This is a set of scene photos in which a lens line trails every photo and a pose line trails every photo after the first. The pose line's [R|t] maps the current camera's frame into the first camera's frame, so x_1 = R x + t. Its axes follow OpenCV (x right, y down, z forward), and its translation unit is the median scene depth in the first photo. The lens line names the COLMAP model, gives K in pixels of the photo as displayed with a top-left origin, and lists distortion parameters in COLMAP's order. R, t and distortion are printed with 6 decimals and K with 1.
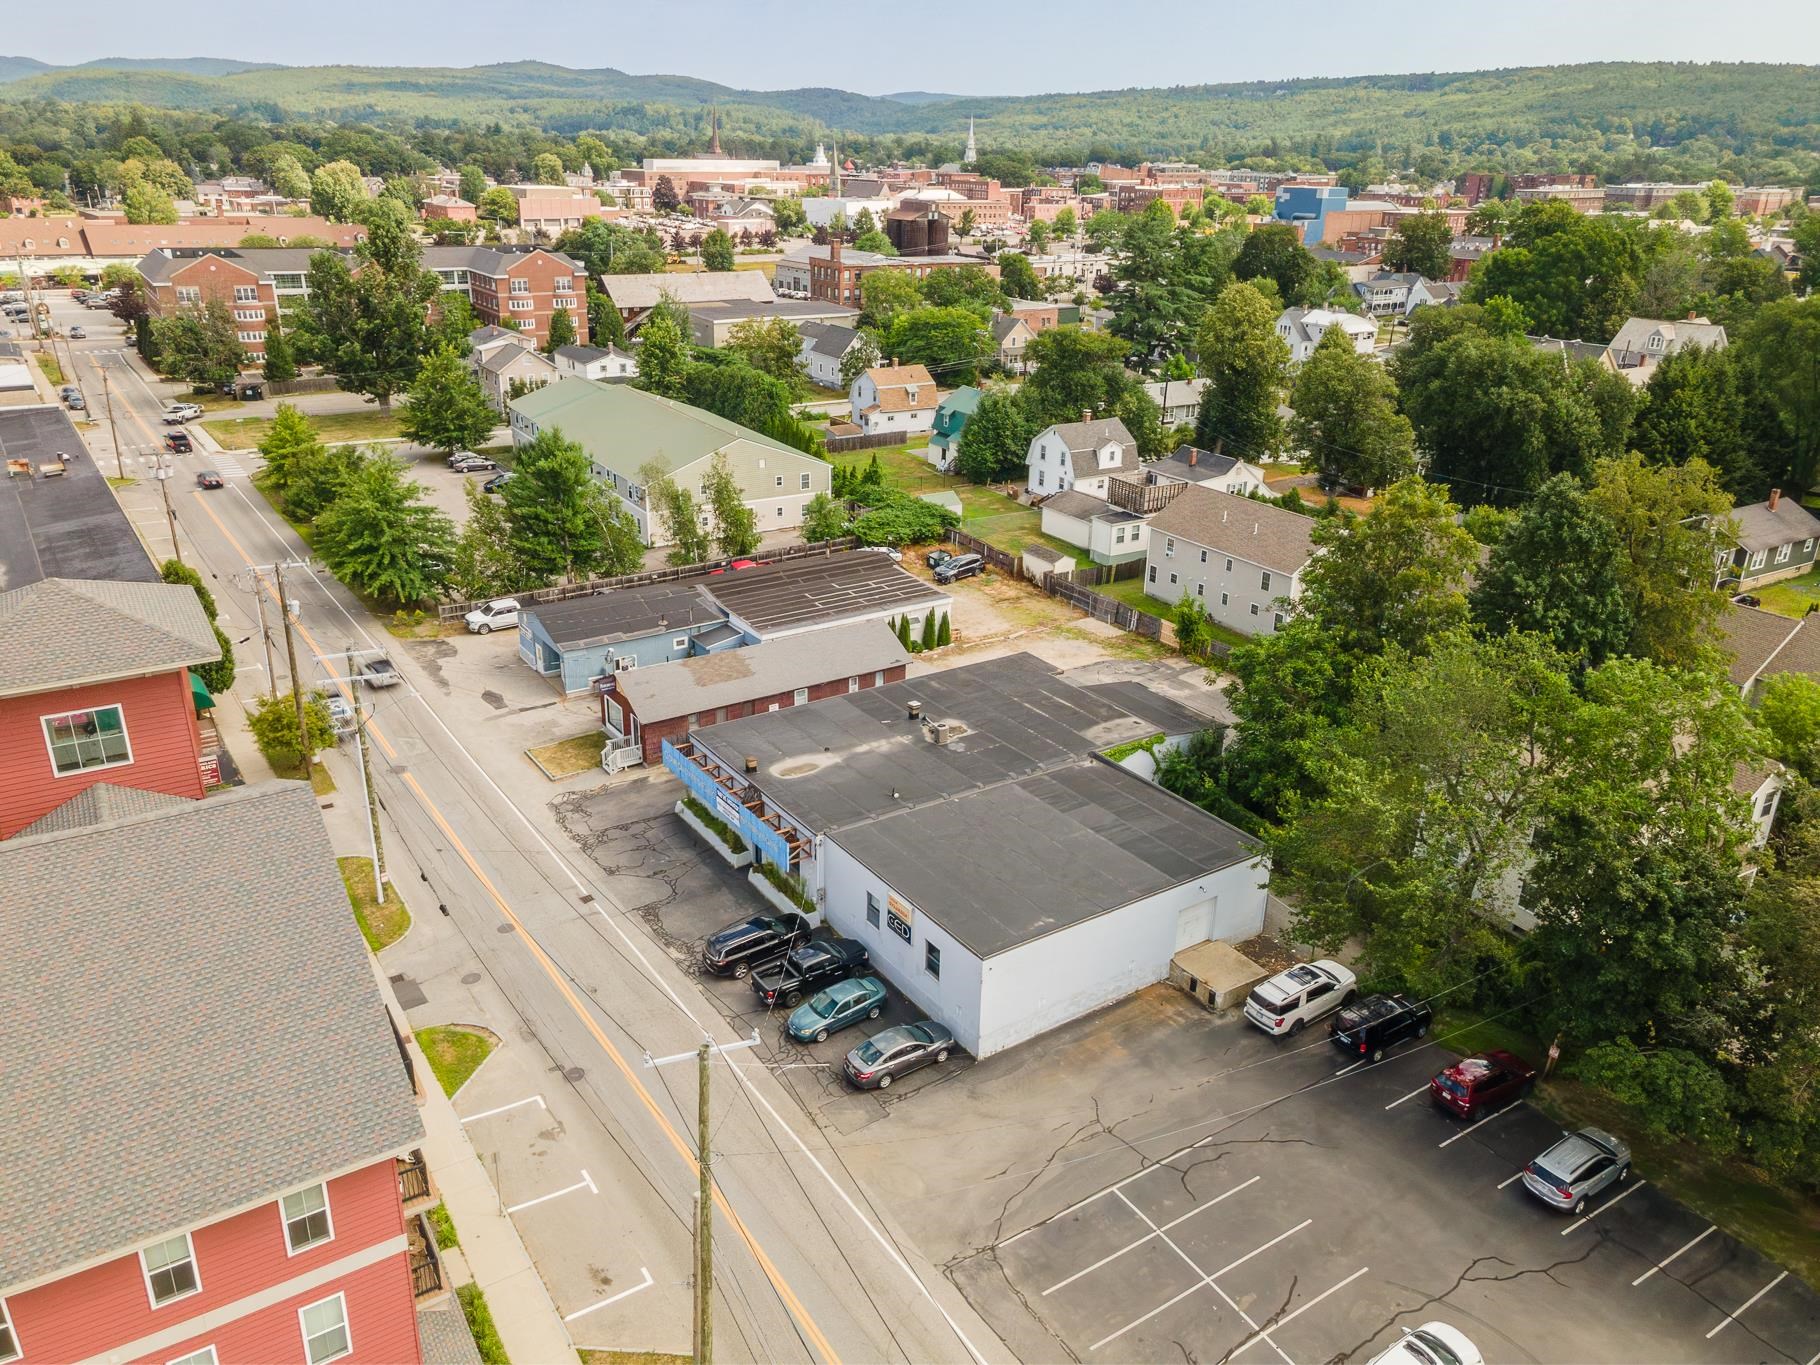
lens RADIAL K [[1332.1, 0, 910.0], [0, 1332.1, 682.5], [0, 0, 1]] dist [0.040943, 0.001444]
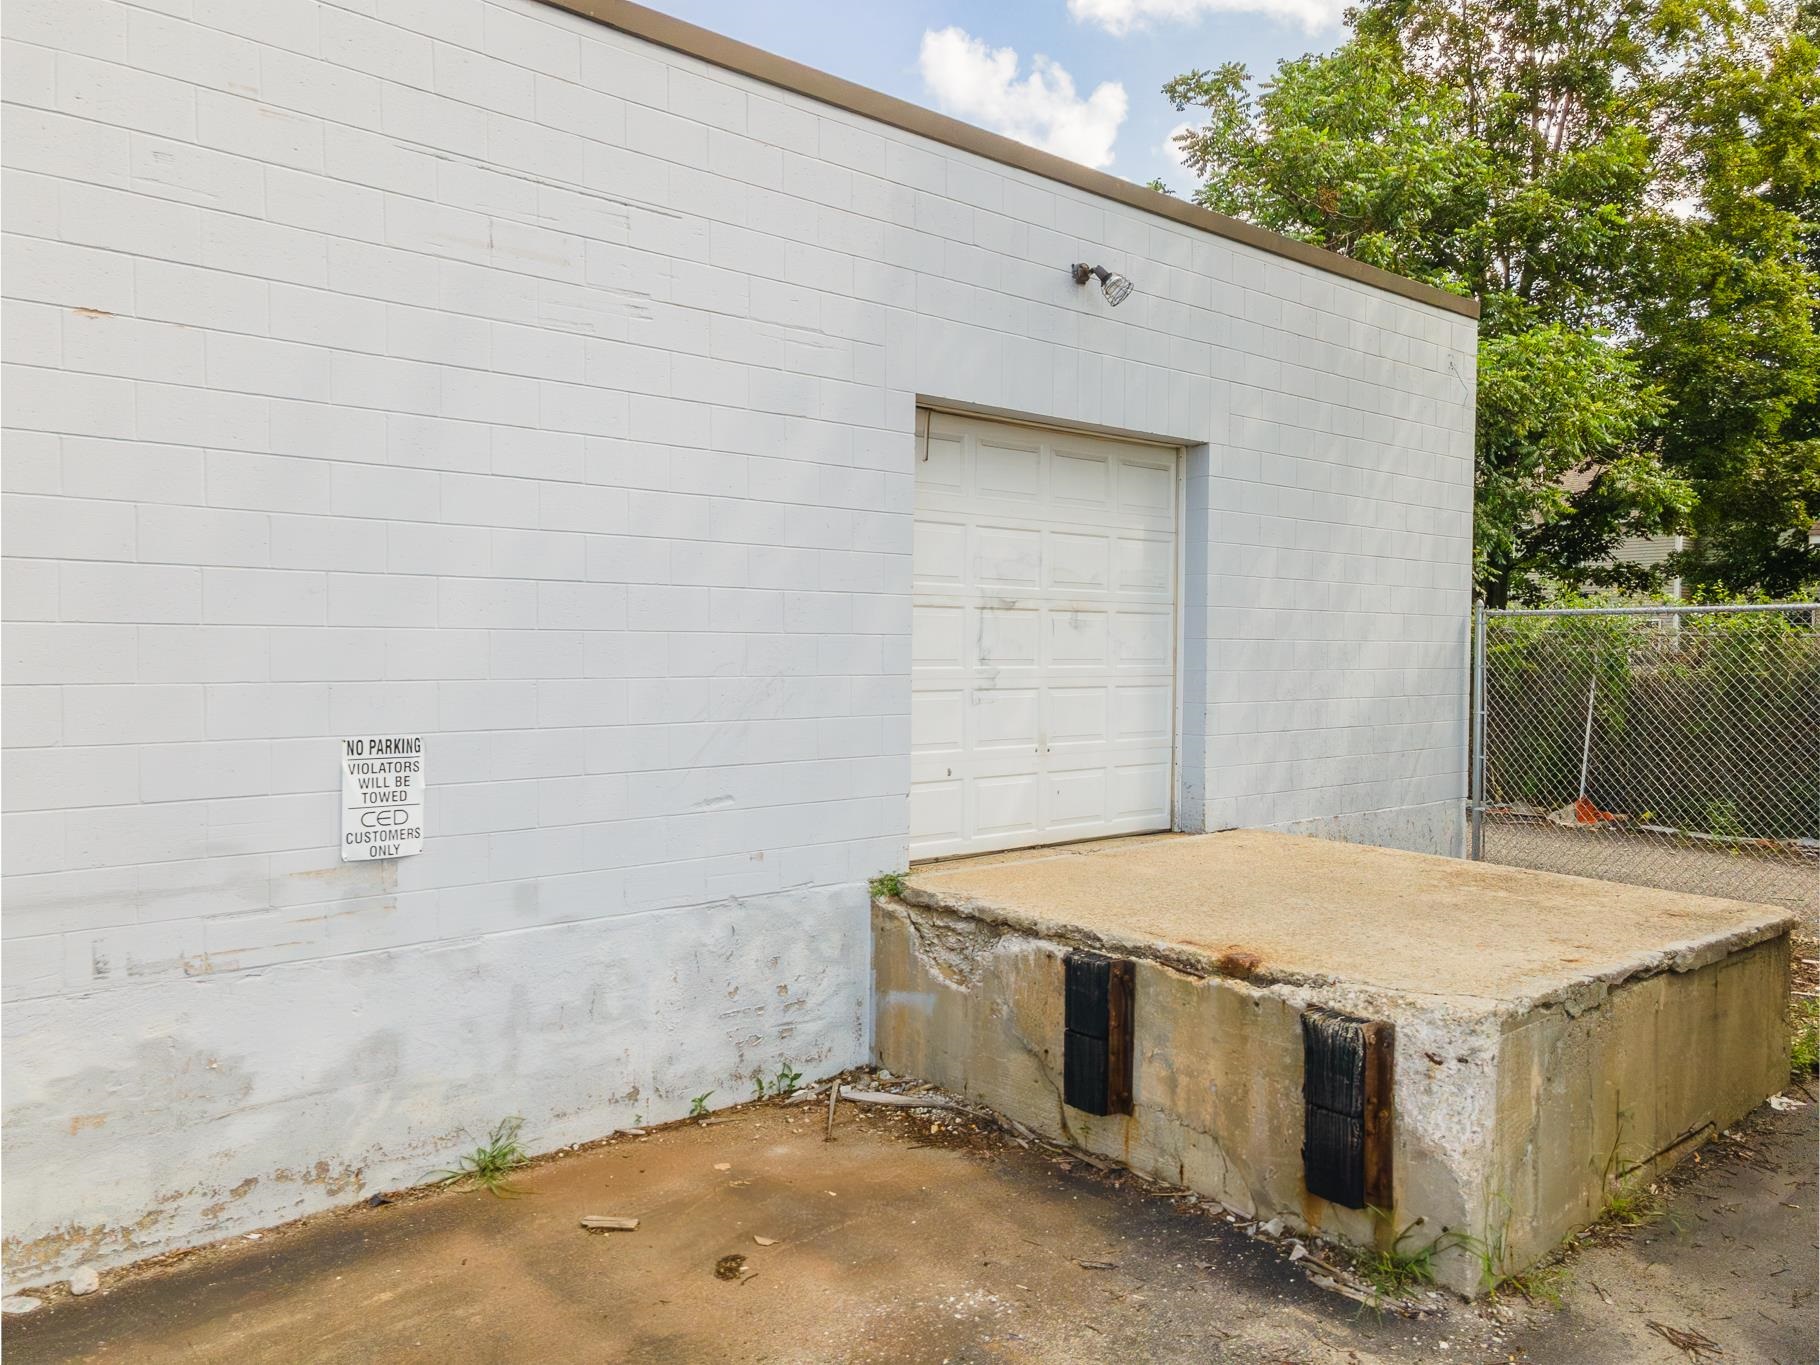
lens RADIAL K [[1332.1, 0, 910.0], [0, 1332.1, 682.5], [0, 0, 1]] dist [0.040943, 0.001444]
pose [[0.993921, -0.014434, 0.109145, 0.199741], [0.051549, 0.936995, -0.345518, 0.247298], [-0.097282, 0.349044, 0.932043, 0.957754]]
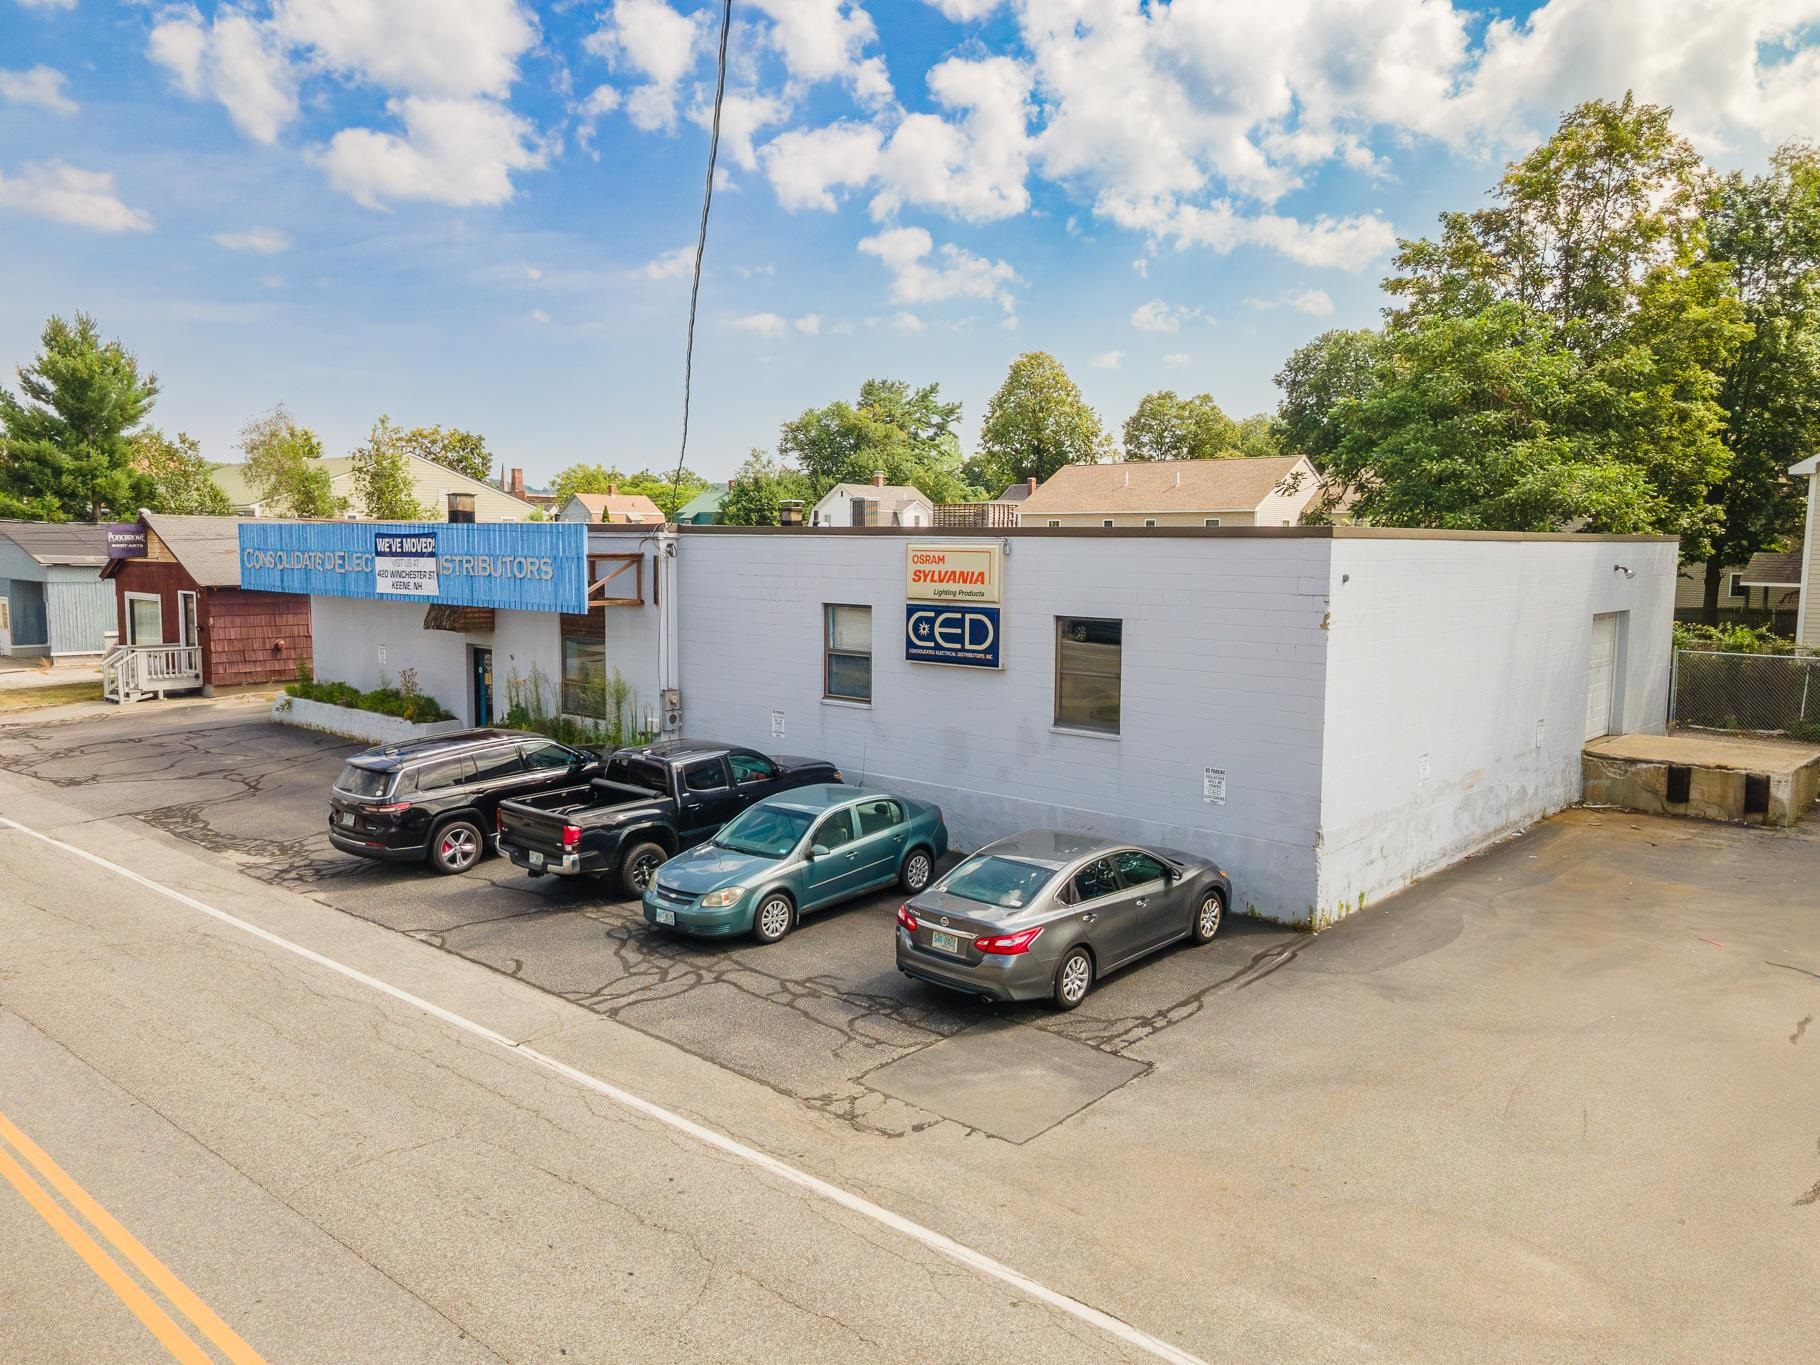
lens RADIAL K [[1332.1, 0, 910.0], [0, 1332.1, 682.5], [0, 0, 1]] dist [0.040943, 0.001444]
pose [[0.969901, -0.035023, 0.240968, -0.104341], [0.098785, 0.961102, -0.257925, 0.291829], [-0.222562, 0.273965, 0.935633, 0.712150]]
